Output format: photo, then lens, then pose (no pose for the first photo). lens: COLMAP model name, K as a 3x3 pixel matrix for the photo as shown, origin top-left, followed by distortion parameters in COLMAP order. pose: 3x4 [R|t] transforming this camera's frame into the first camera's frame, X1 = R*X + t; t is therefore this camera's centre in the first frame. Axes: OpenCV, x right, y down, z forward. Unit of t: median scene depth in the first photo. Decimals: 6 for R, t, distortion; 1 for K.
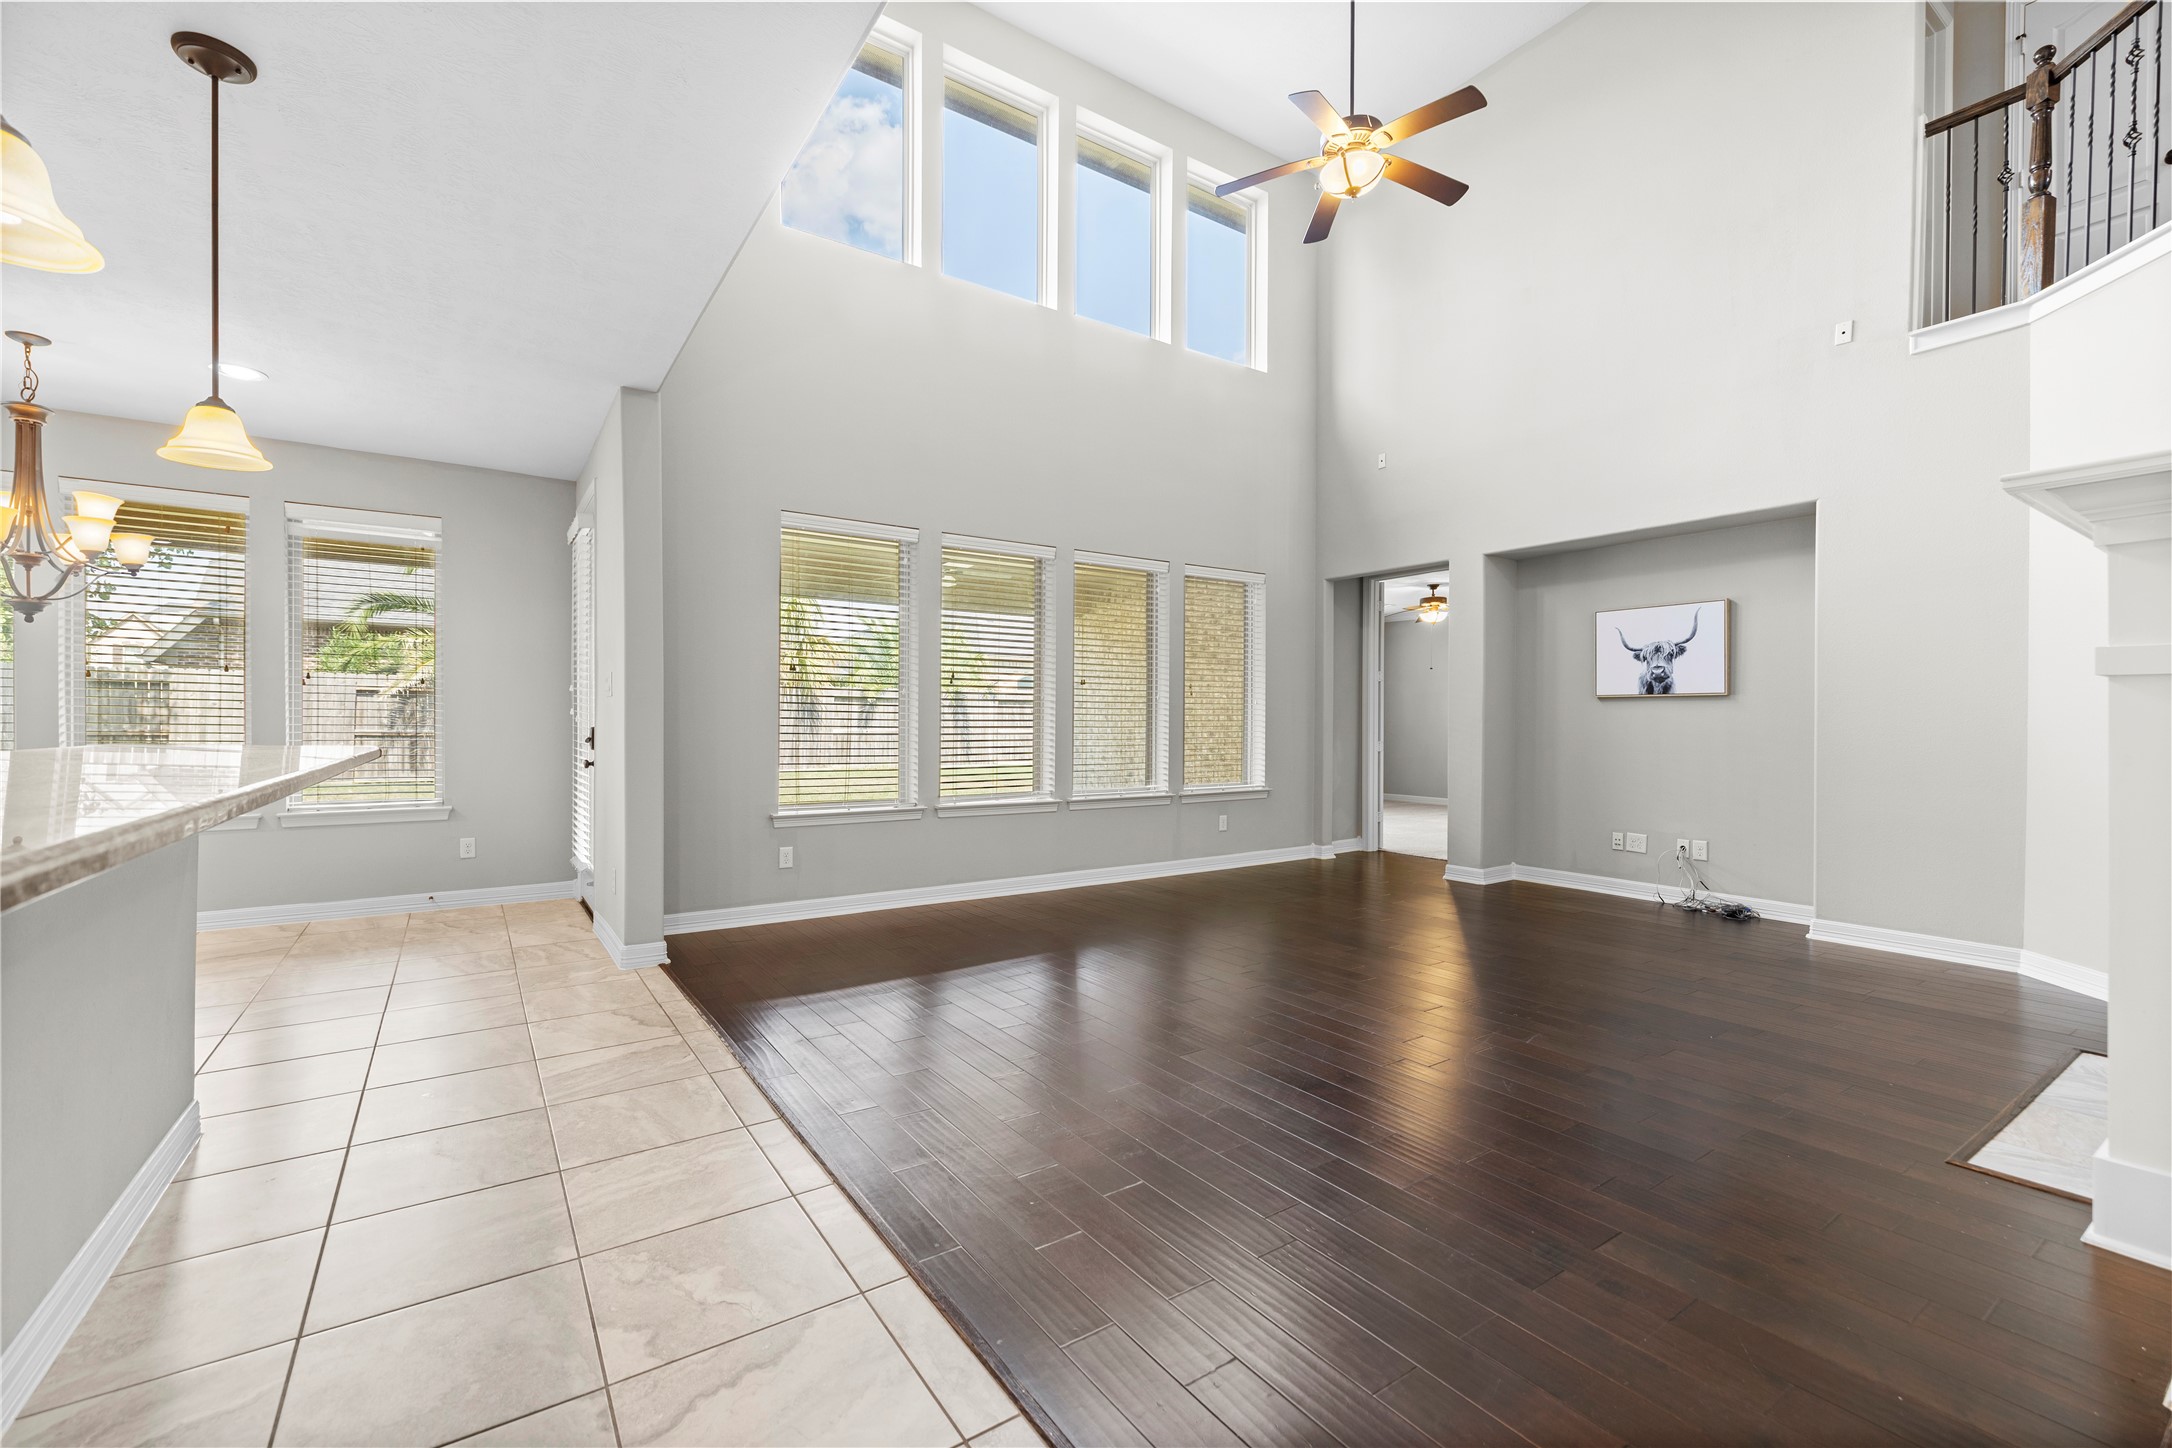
lens RADIAL K [[912.3, 0, 1076.6], [0, 912.3, 723.8], [0, 0, 1]] dist [-0.000440, -0.000149]
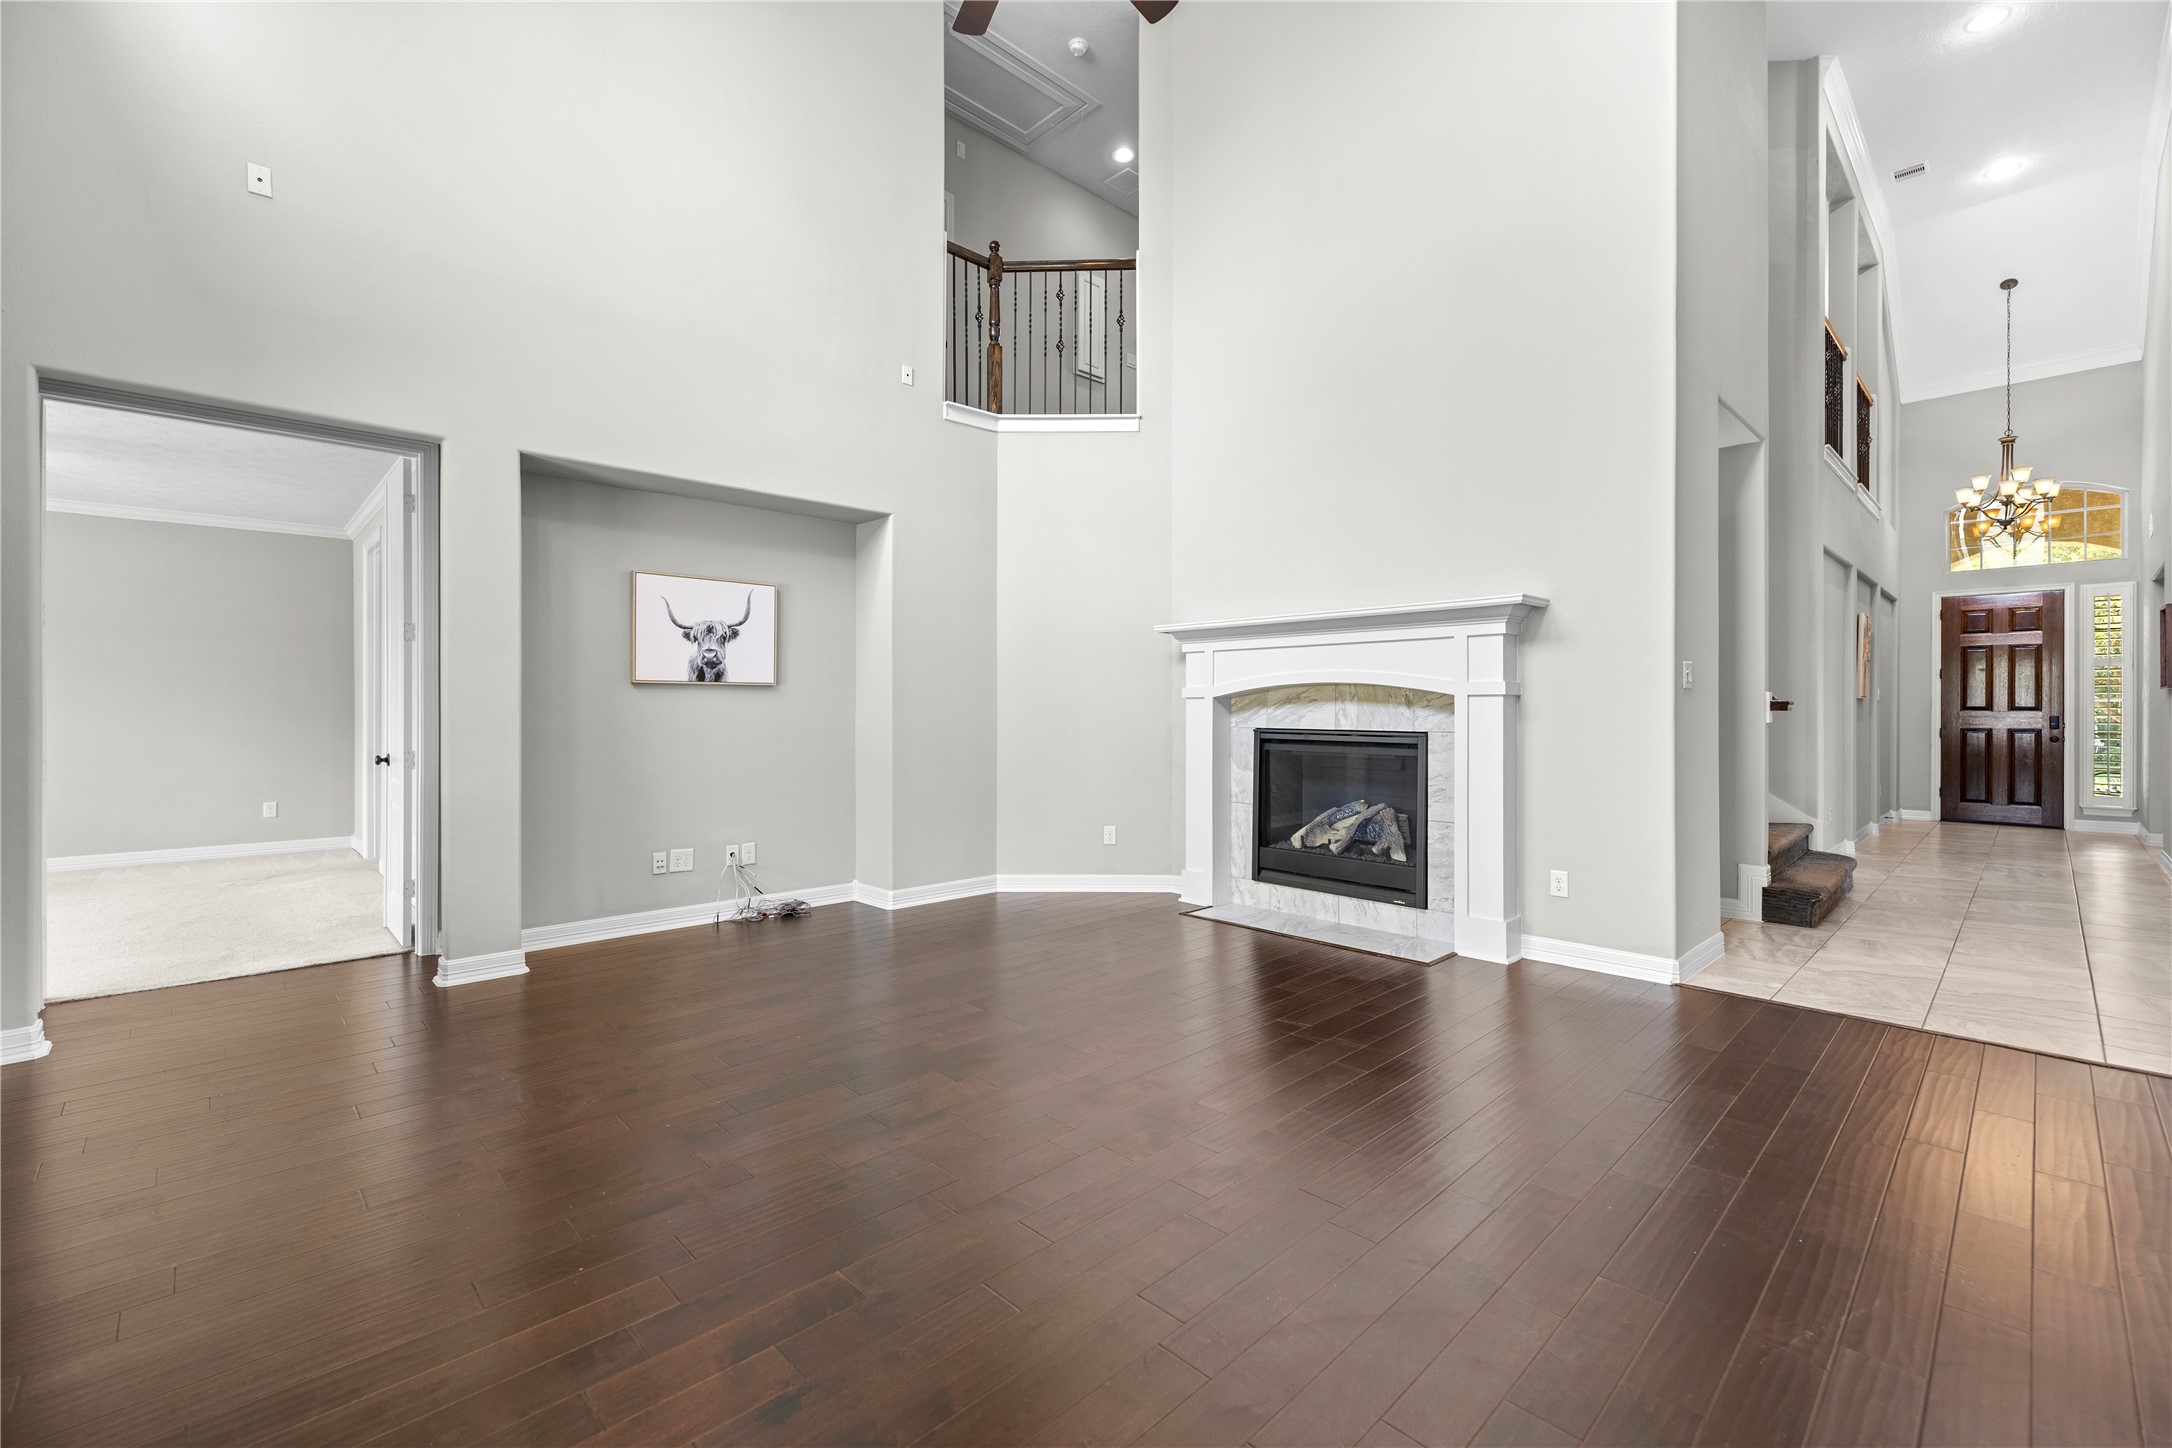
lens RADIAL K [[917.8, 0, 1082.8], [0, 917.8, 710.8], [0, 0, 1]] dist [0.000358, 0.000123]
pose [[-0.175833, -0.004277, 0.984411, -0.302249], [0.001016, 0.999989, 0.004526, -0.009520], [-0.984419, 0.001796, -0.175827, 0.884315]]
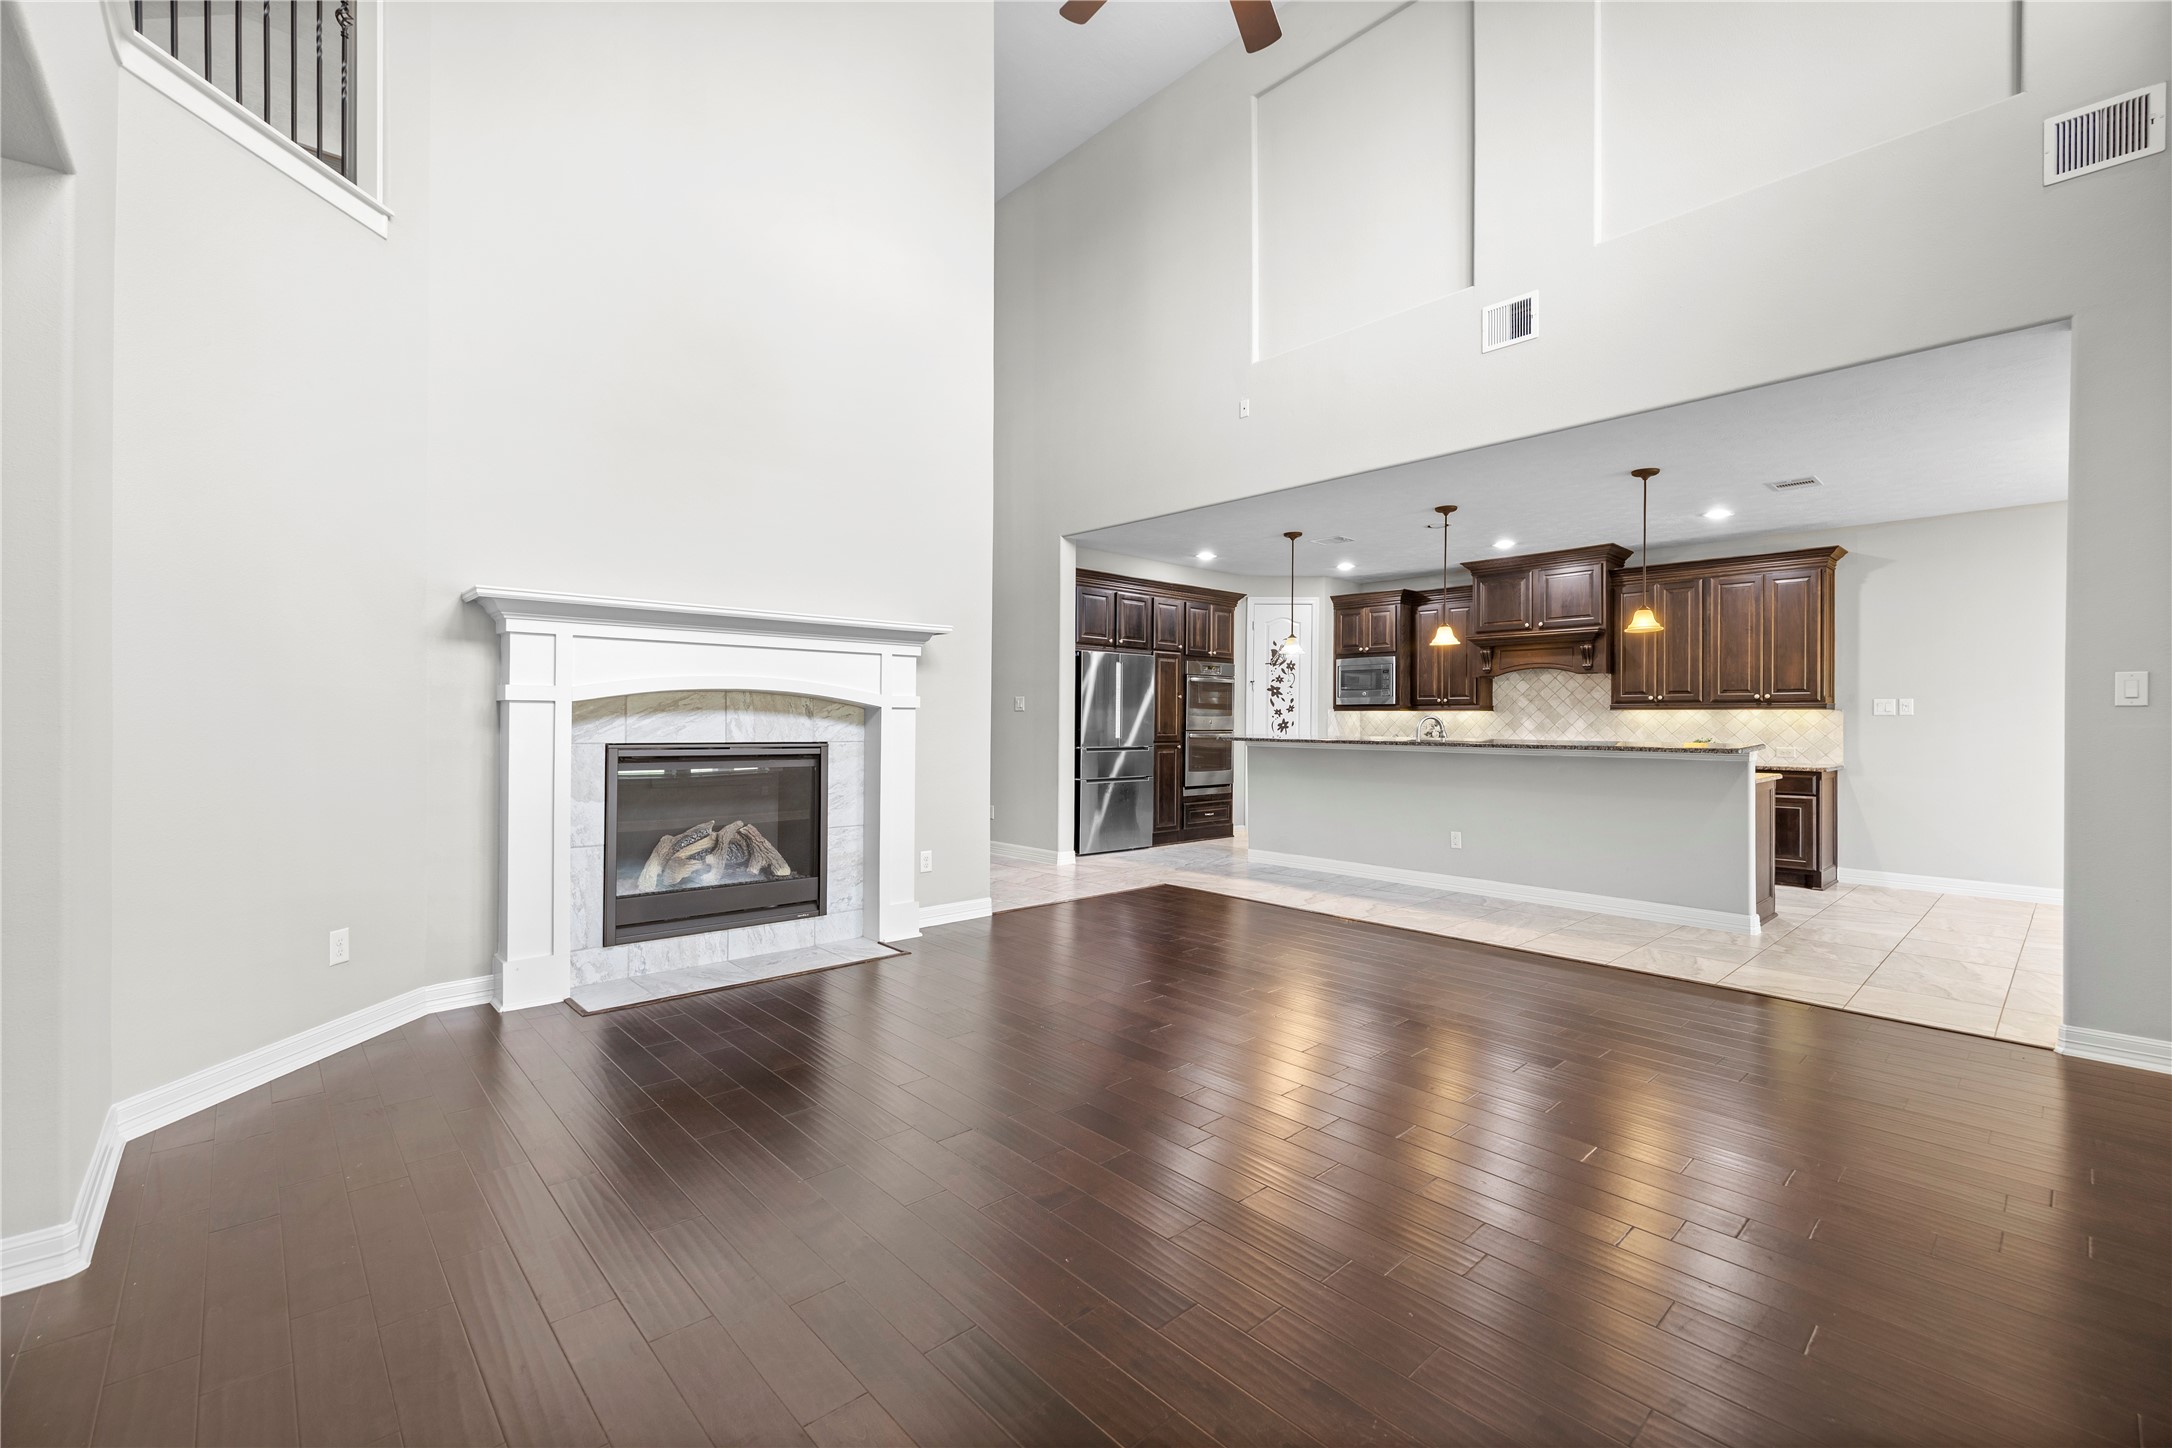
lens RADIAL K [[917.8, 0, 1082.8], [0, 917.8, 710.8], [0, 0, 1]] dist [0.000358, 0.000123]
pose [[-0.989227, -0.010341, -0.146027, 0.399479], [-0.009070, 0.999915, -0.009365, -0.009454], [0.146111, -0.007940, -0.989236, 1.345898]]
